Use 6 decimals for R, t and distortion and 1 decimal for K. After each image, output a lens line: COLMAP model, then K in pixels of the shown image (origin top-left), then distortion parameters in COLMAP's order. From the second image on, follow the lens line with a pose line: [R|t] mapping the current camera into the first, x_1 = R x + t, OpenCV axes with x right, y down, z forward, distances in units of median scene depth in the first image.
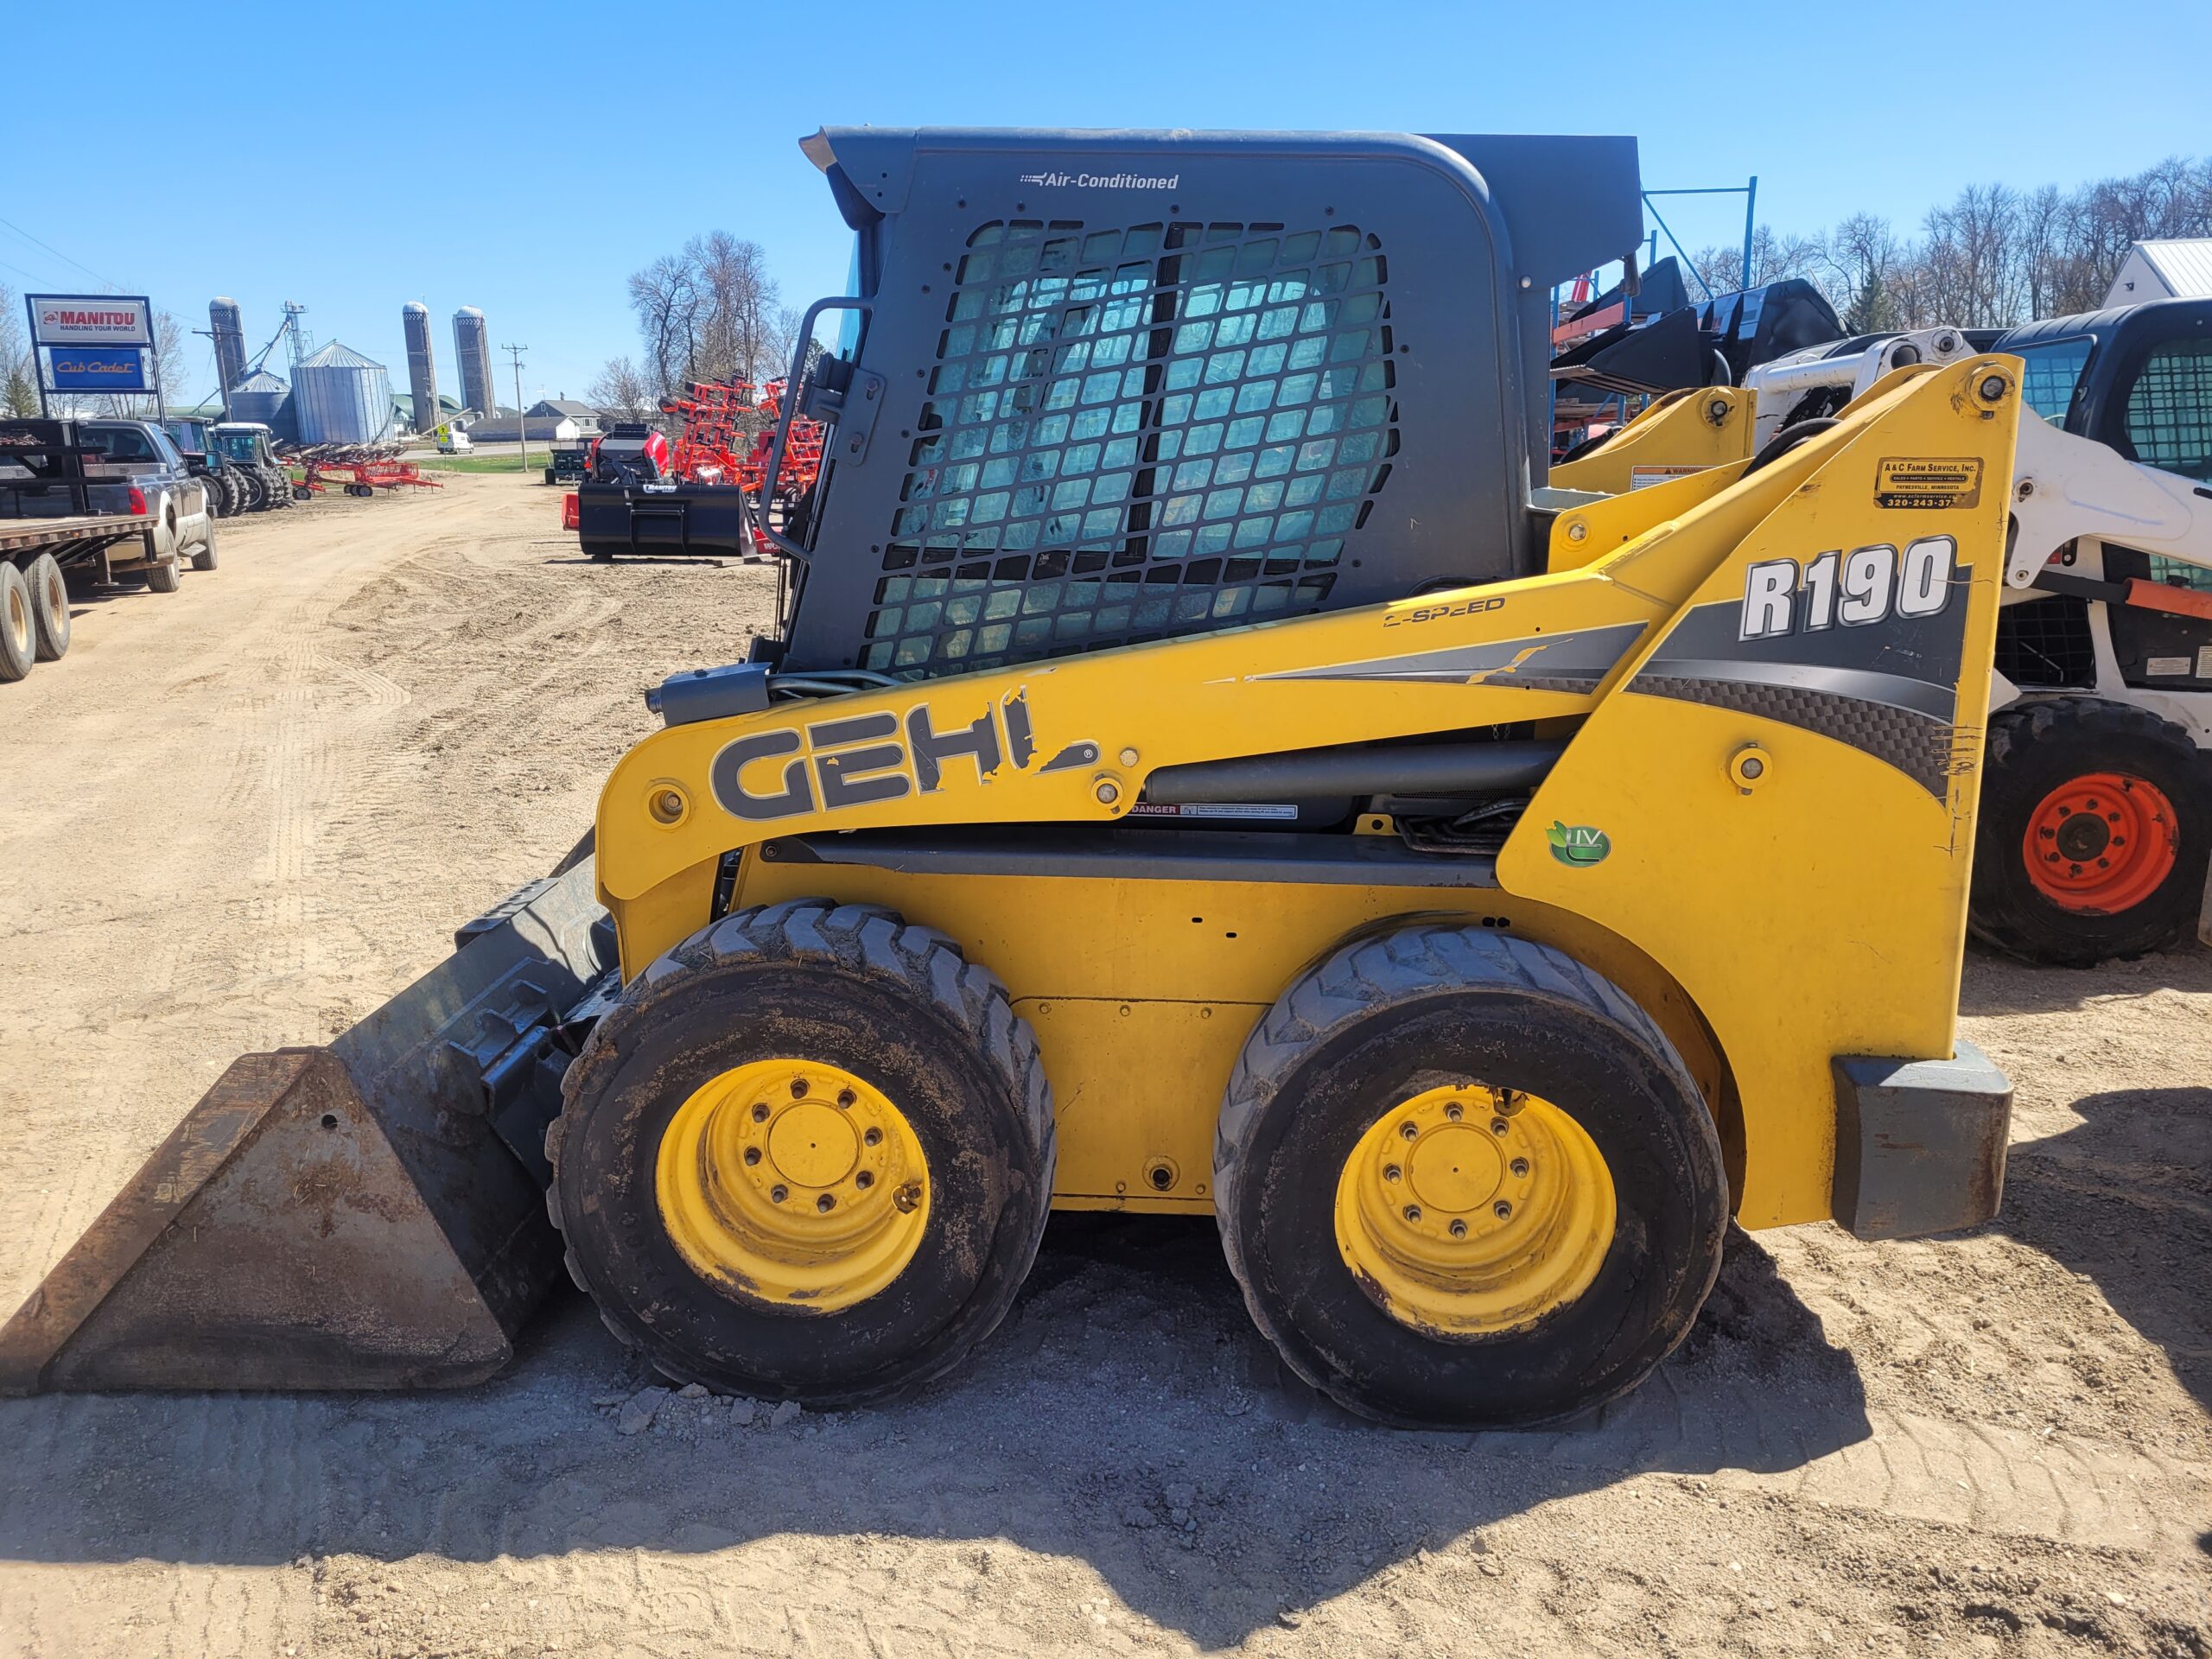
lens RADIAL K [[1648.6, 0, 1103.2], [0, 1648.6, 809.1], [0, 0, 1]] dist [0.050333, -0.035083]
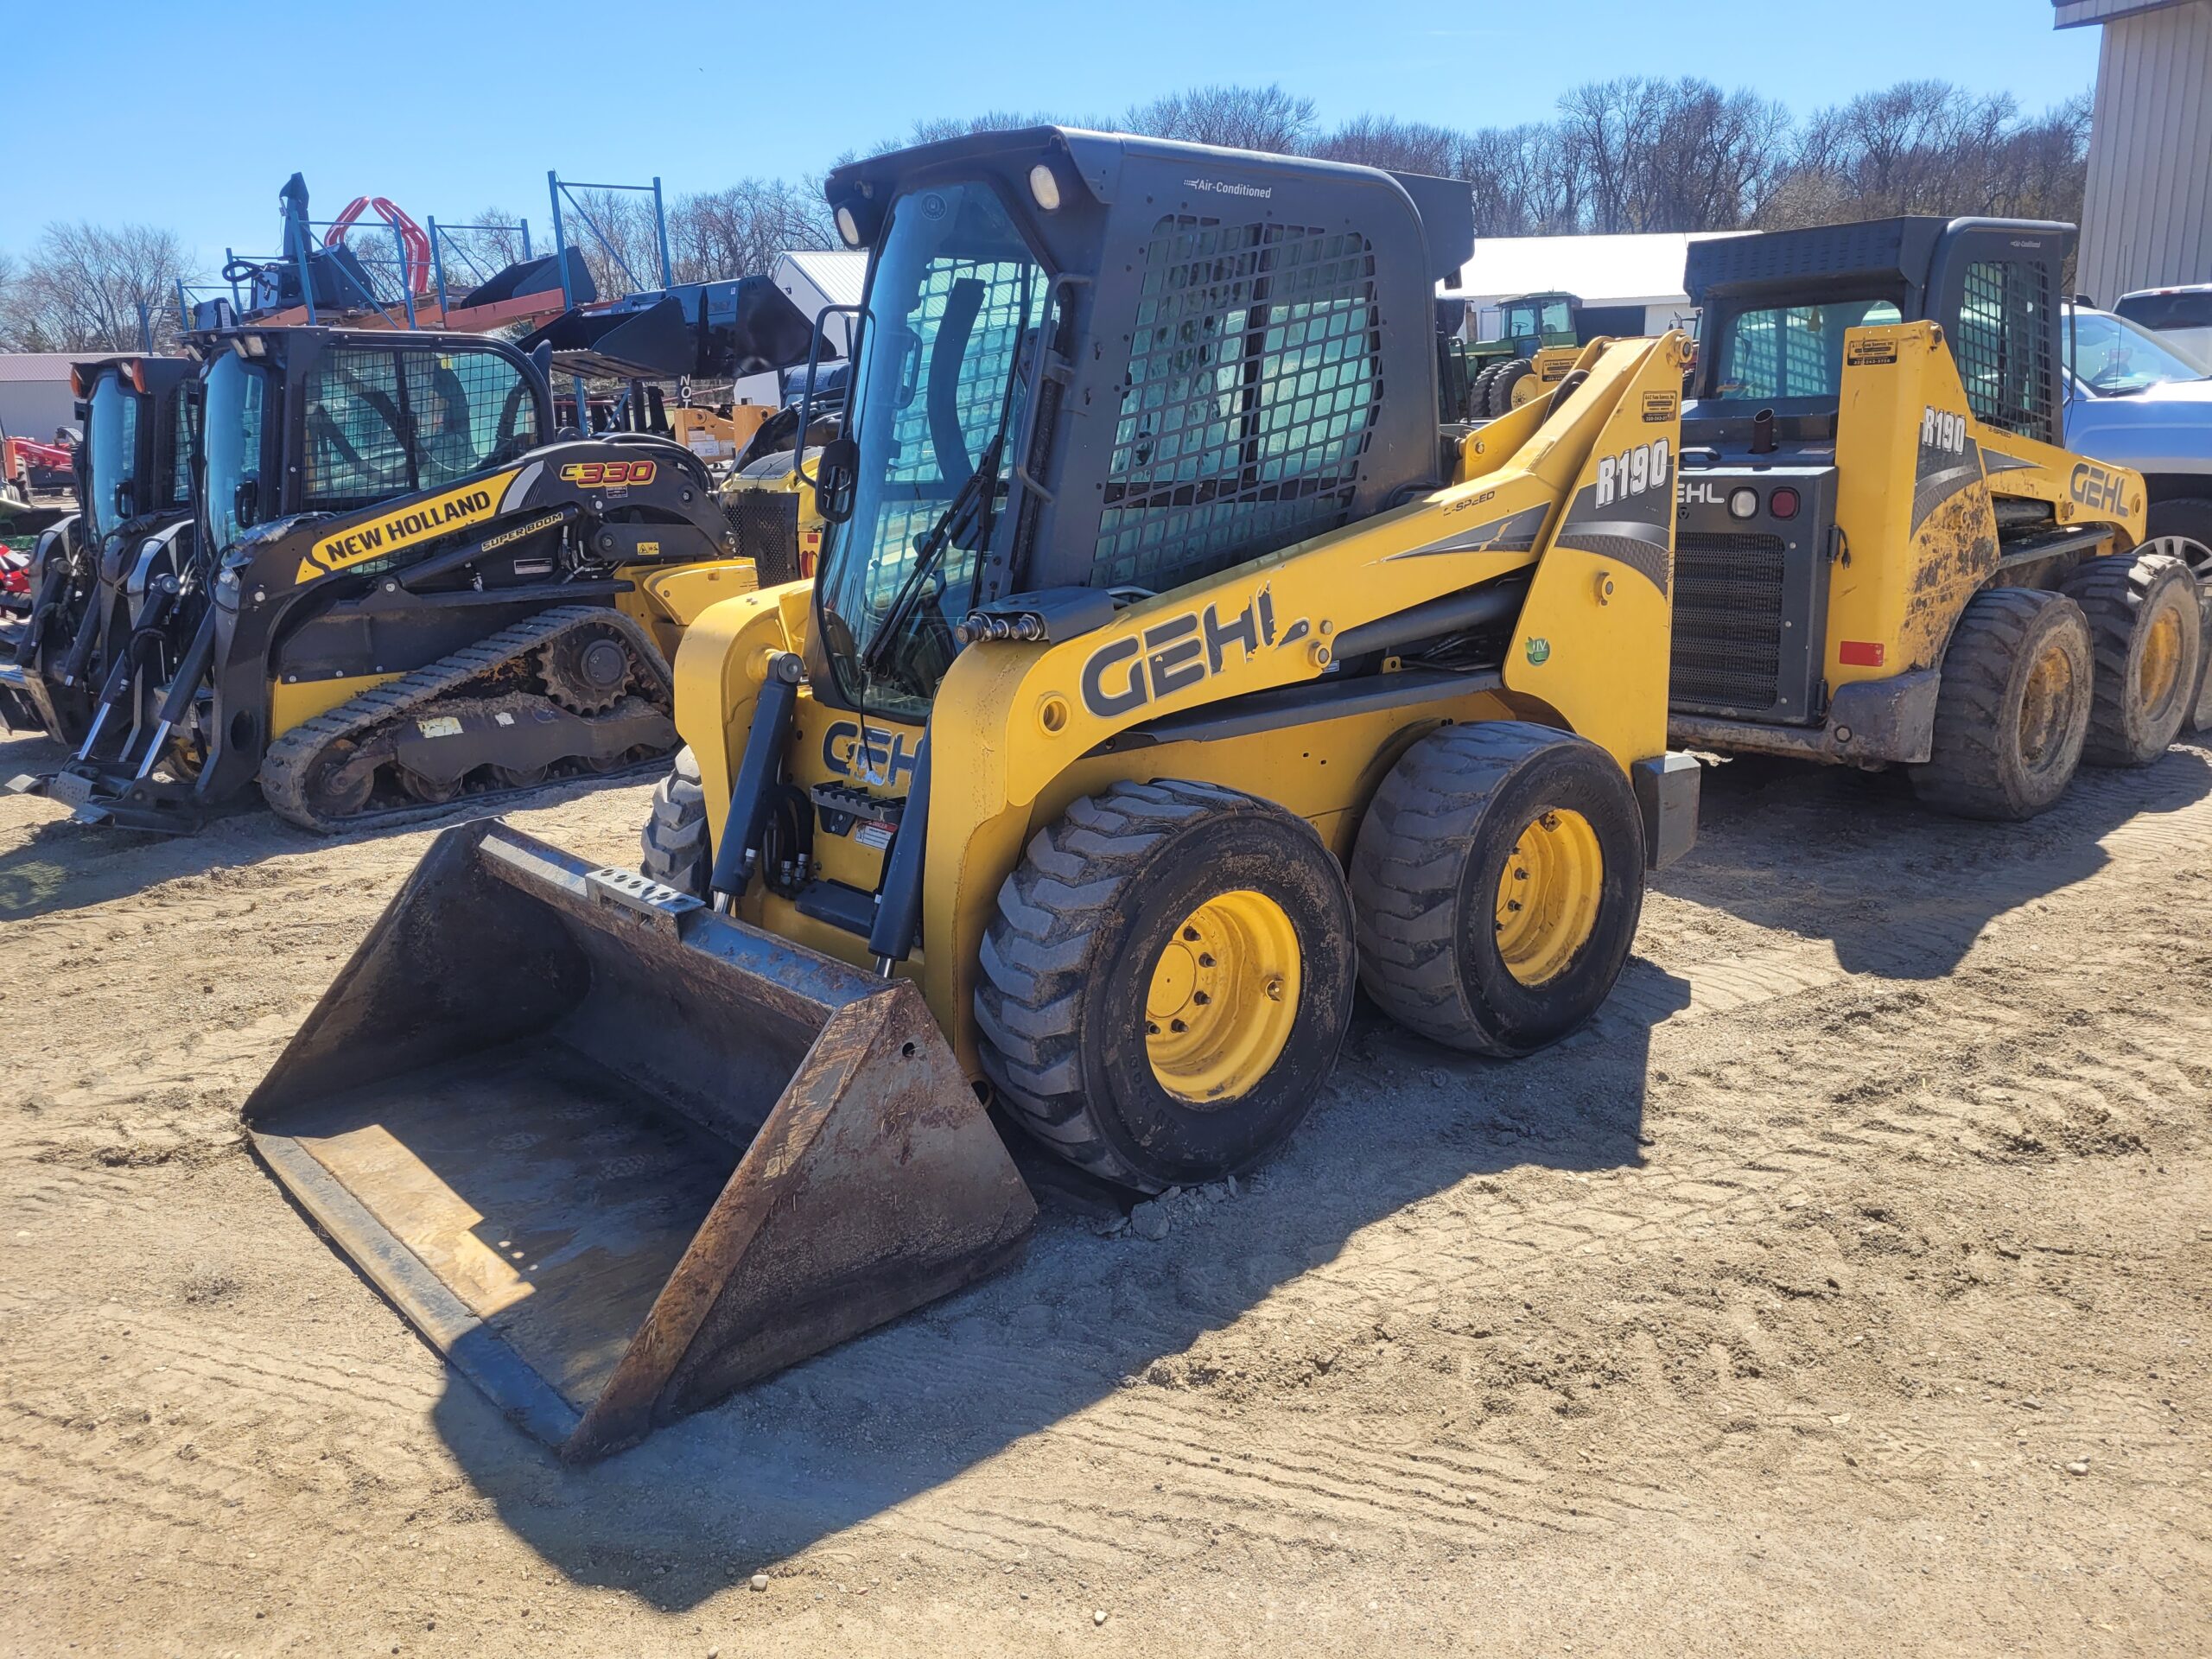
lens RADIAL K [[1648.6, 0, 1103.2], [0, 1648.6, 809.1], [0, 0, 1]] dist [0.050333, -0.035083]
pose [[0.736018, -0.178971, 0.652876, -1.029844], [0.175319, 0.981910, 0.071523, -0.014559], [-0.653866, 0.061820, 0.754081, 0.122793]]
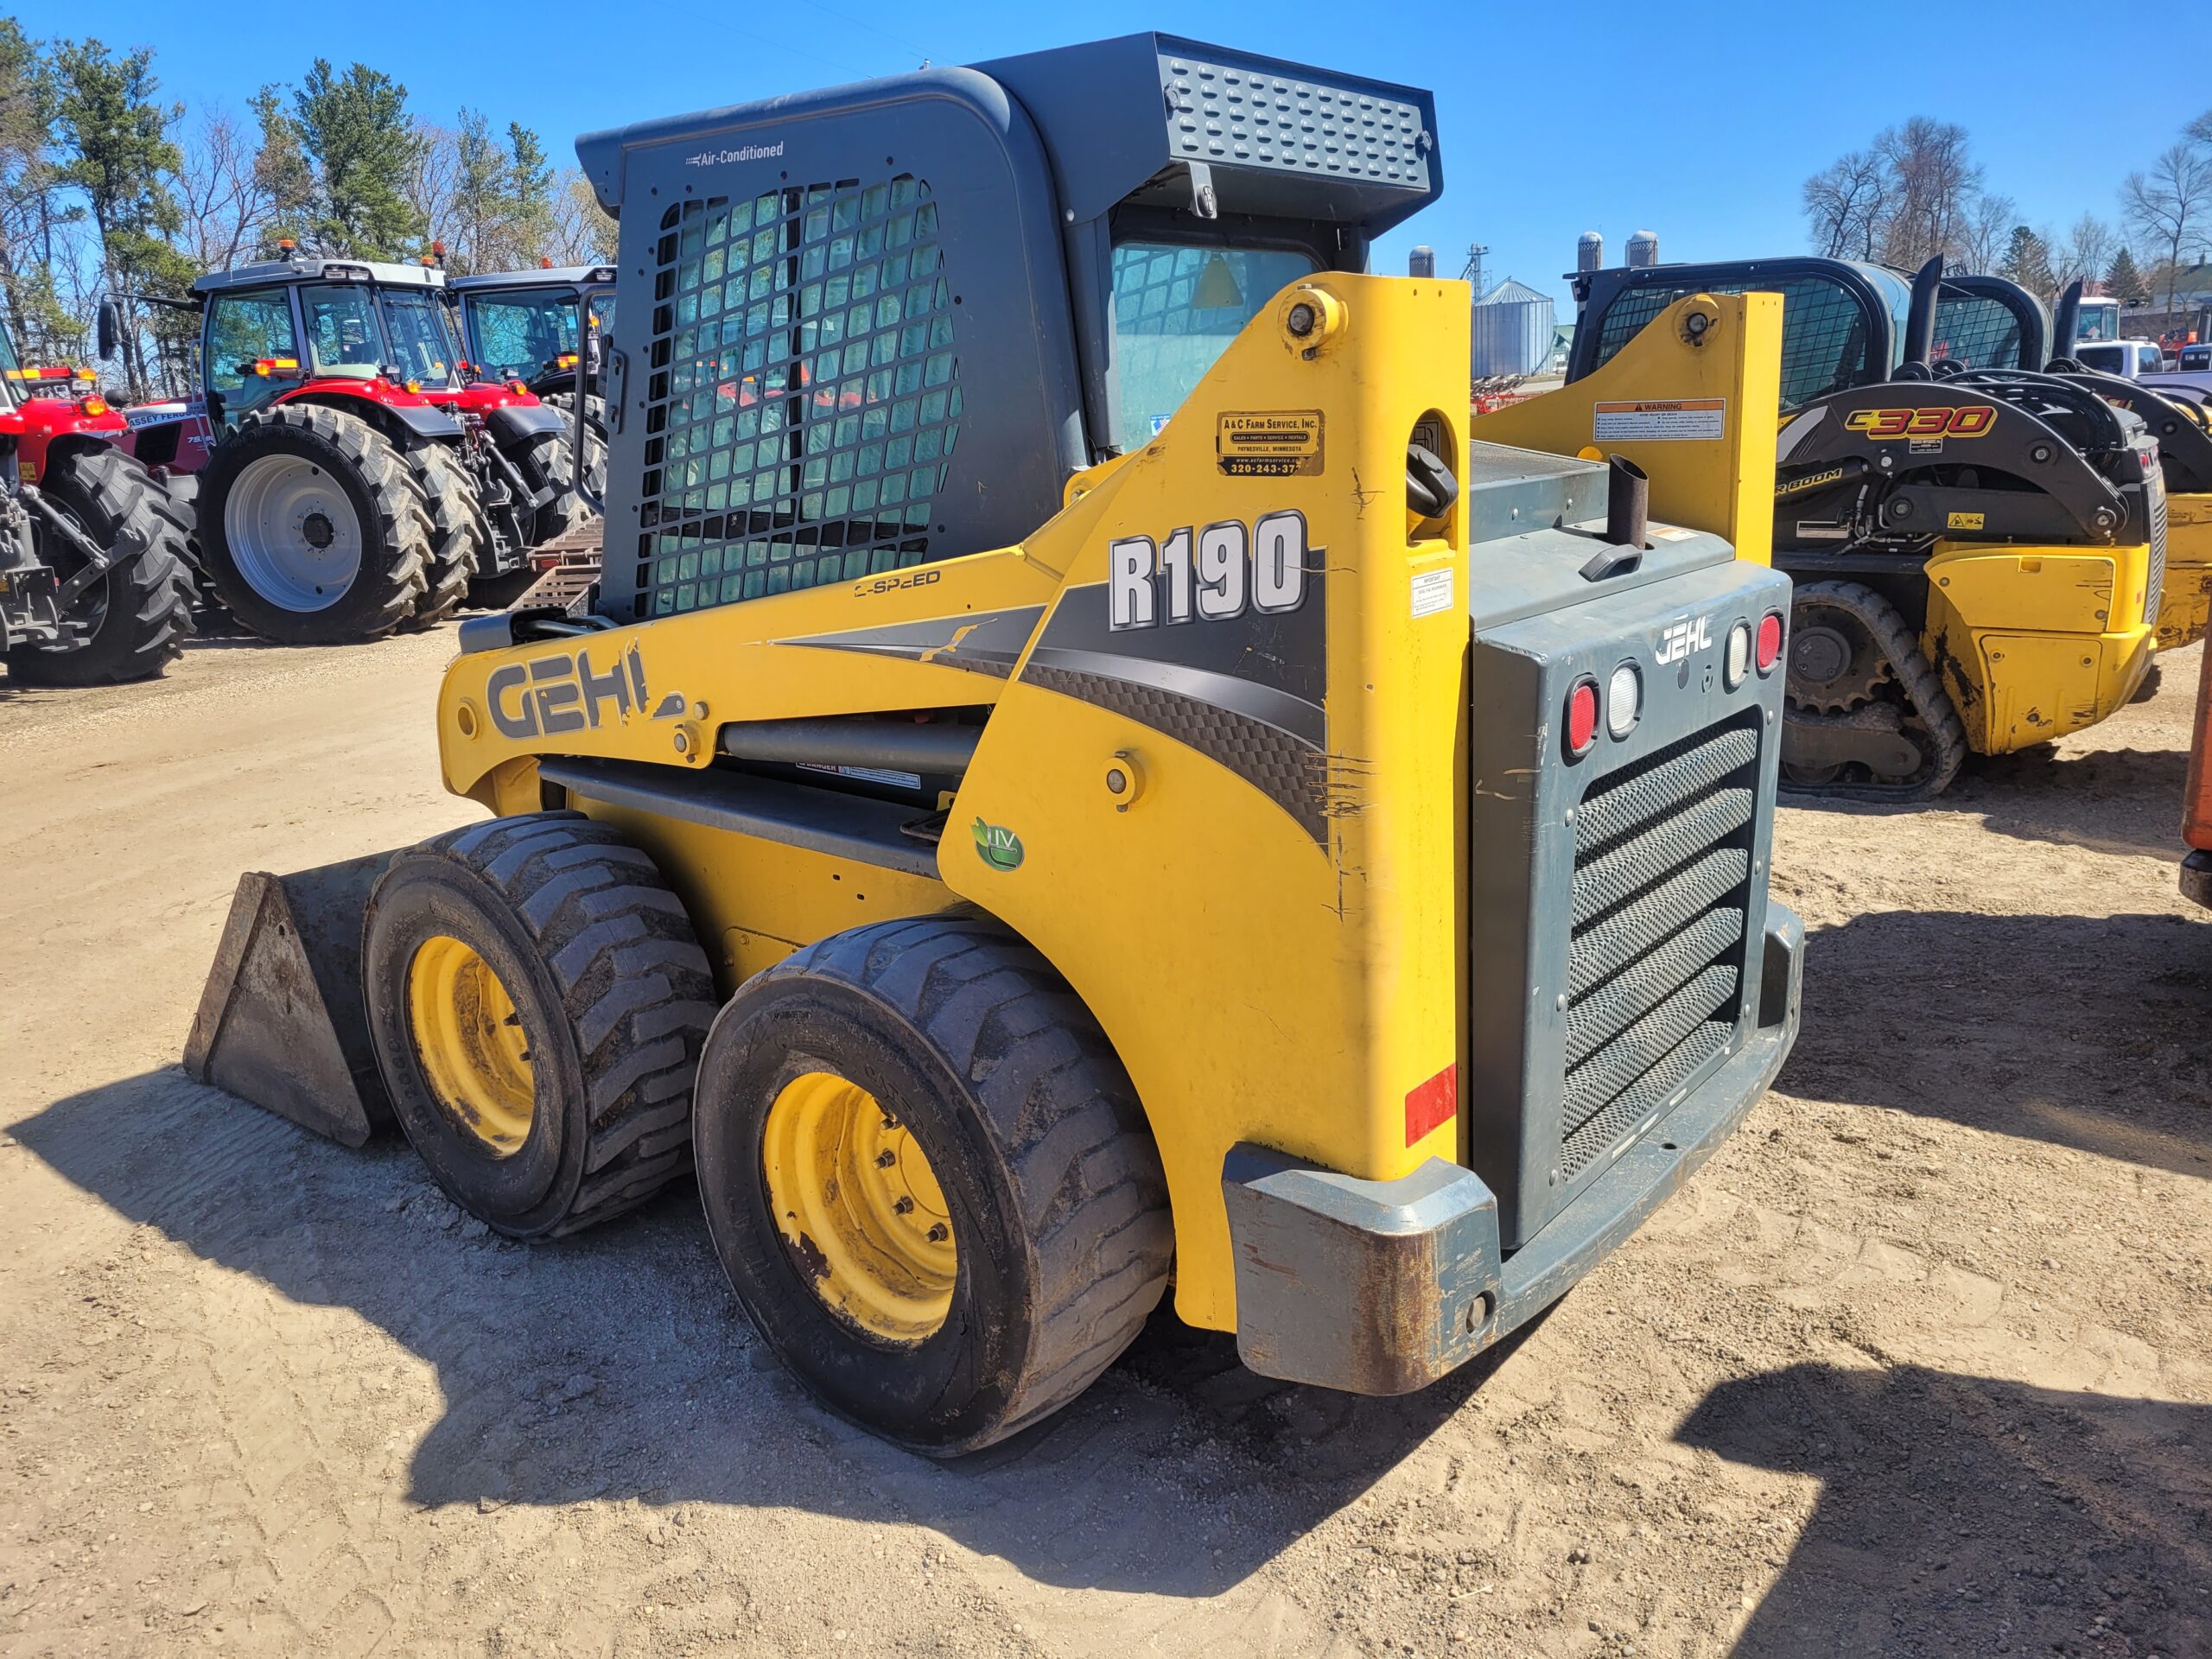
lens RADIAL K [[1661.2, 0, 1096.9], [0, 1661.2, 803.5], [0, 0, 1]] dist [0.054945, -0.043928]
pose [[0.793312, 0.112808, -0.598273, 0.876101], [-0.089777, 0.993617, 0.068307, -0.069116], [0.602160, -0.000477, 0.798375, 0.304697]]
